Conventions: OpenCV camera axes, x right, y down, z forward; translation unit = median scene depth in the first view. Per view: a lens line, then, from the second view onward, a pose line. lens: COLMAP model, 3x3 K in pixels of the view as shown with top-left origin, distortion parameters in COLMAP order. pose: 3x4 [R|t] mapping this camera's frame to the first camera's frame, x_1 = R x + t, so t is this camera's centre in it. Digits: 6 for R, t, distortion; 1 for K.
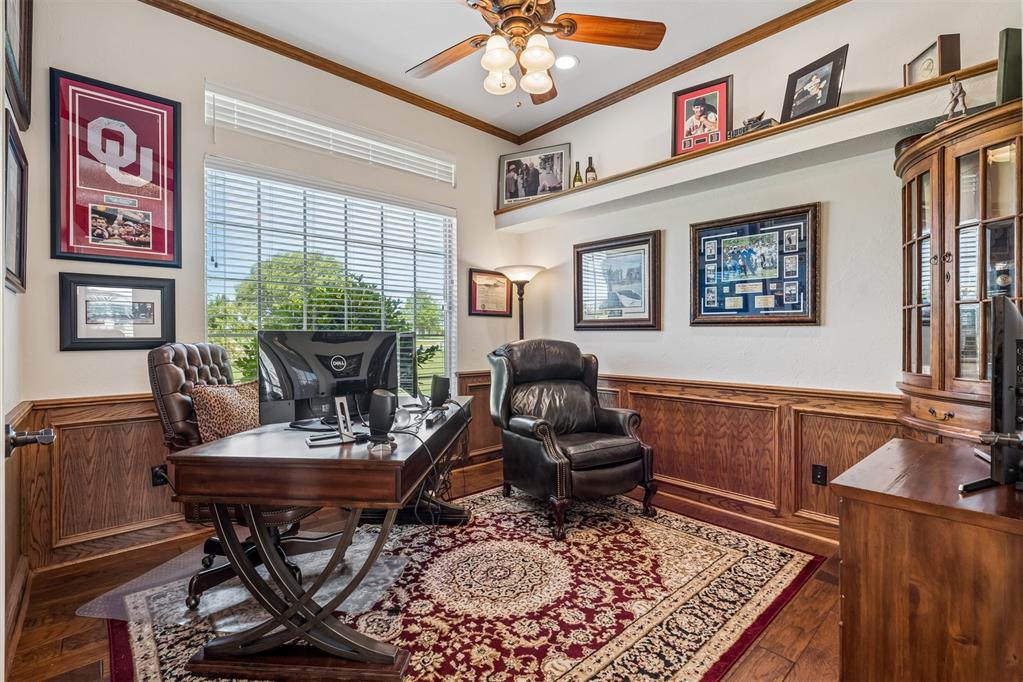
lens RADIAL K [[463.0, 0, 509.8], [0, 463.0, 336.5], [0, 0, 1]] dist [-0.004374, 0.003665]
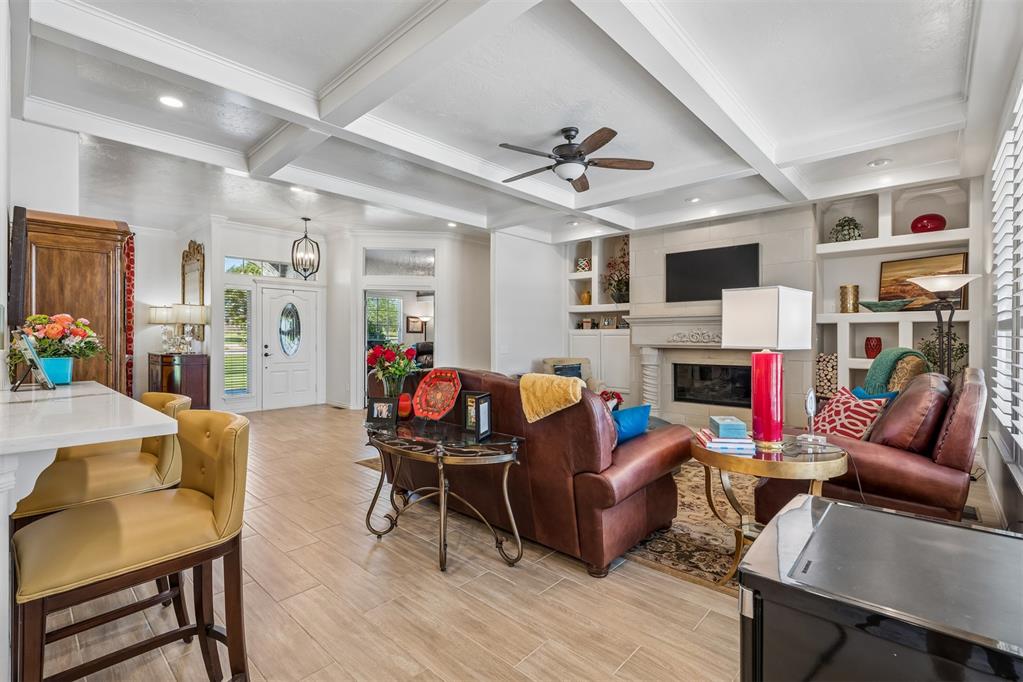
lens RADIAL K [[463.0, 0, 509.8], [0, 463.0, 333.9], [0, 0, 1]] dist [-0.004374, 0.003665]
pose [[0.995596, 0.003447, 0.093683, 0.387767], [-0.003236, 0.999992, -0.002414, -0.046522], [-0.093691, 0.002101, 0.995599, -2.671524]]
